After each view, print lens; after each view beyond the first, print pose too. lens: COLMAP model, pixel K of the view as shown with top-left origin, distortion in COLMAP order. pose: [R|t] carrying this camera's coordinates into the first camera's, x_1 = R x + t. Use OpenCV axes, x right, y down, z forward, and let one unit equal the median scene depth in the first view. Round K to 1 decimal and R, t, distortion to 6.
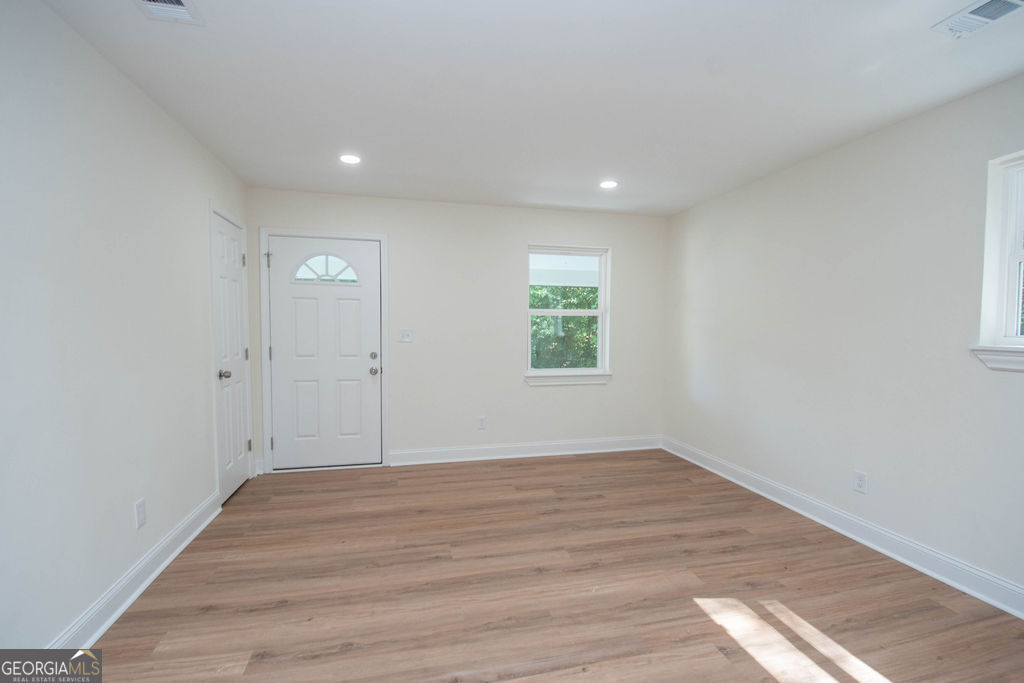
lens RADIAL K [[454.7, 0, 511.1], [0, 454.7, 353.0], [0, 0, 1]] dist [0.016559, -0.023416]
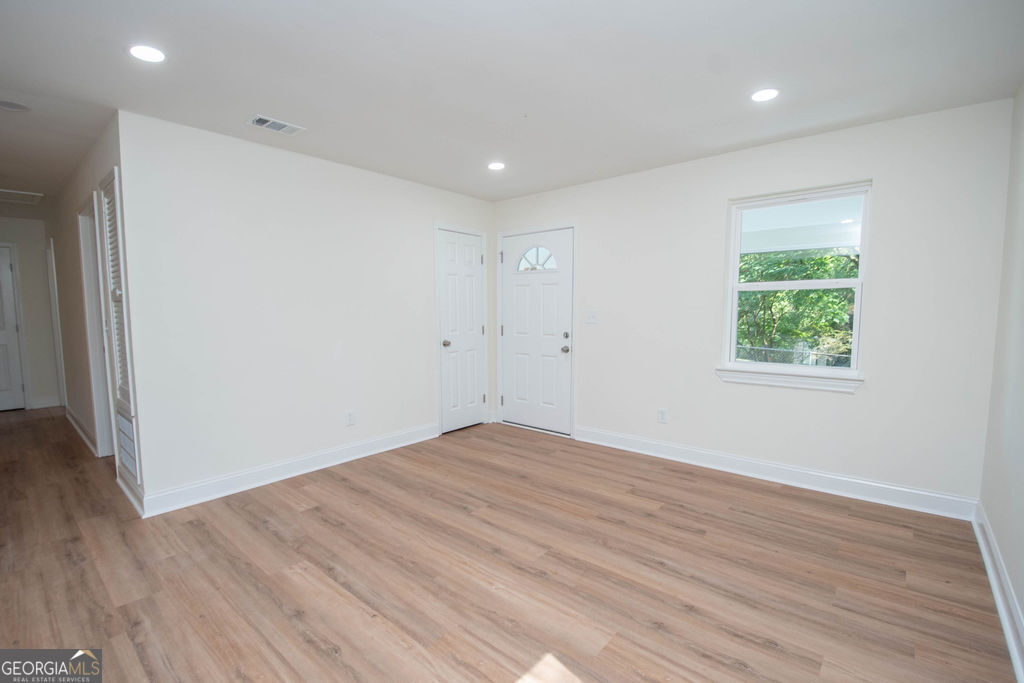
lens RADIAL K [[454.7, 0, 511.1], [0, 454.7, 353.0], [0, 0, 1]] dist [0.016559, -0.023416]
pose [[0.587340, 0.068538, -0.806433, 0.643795], [-0.038108, 0.997645, 0.057034, -0.011917], [0.808442, -0.002767, 0.588569, 0.327551]]
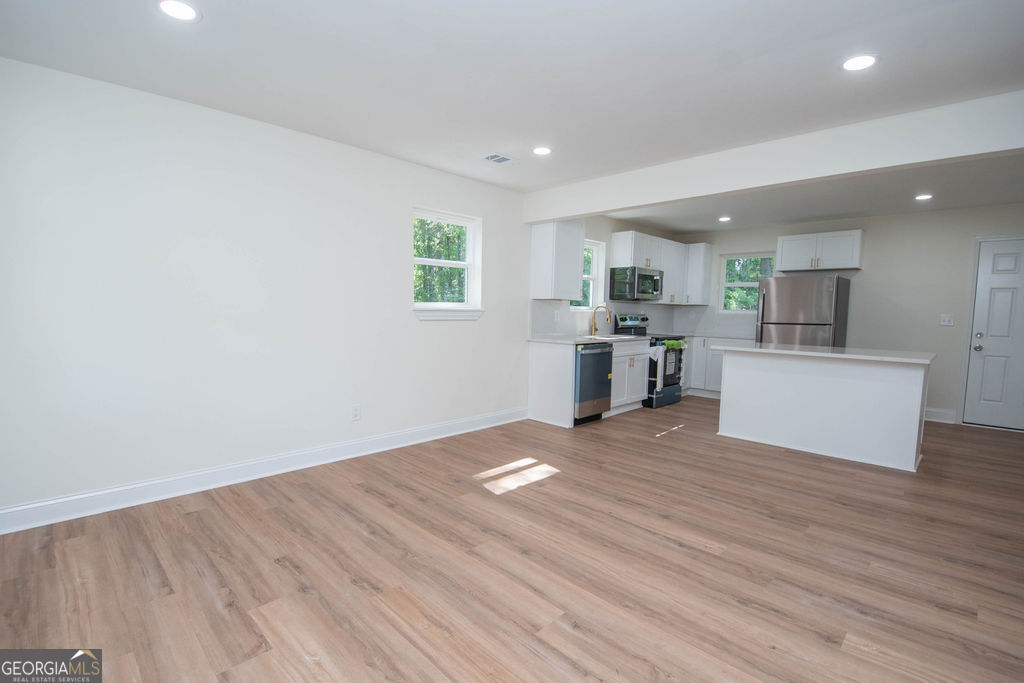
lens RADIAL K [[471.7, 0, 512.5], [0, 471.7, 356.4], [0, 0, 1]] dist [0.009794, -0.018299]
pose [[-0.529676, -0.100002, 0.842284, -0.535969], [0.028879, 0.990324, 0.135739, -0.048483], [-0.847708, 0.096222, -0.521663, 1.122599]]
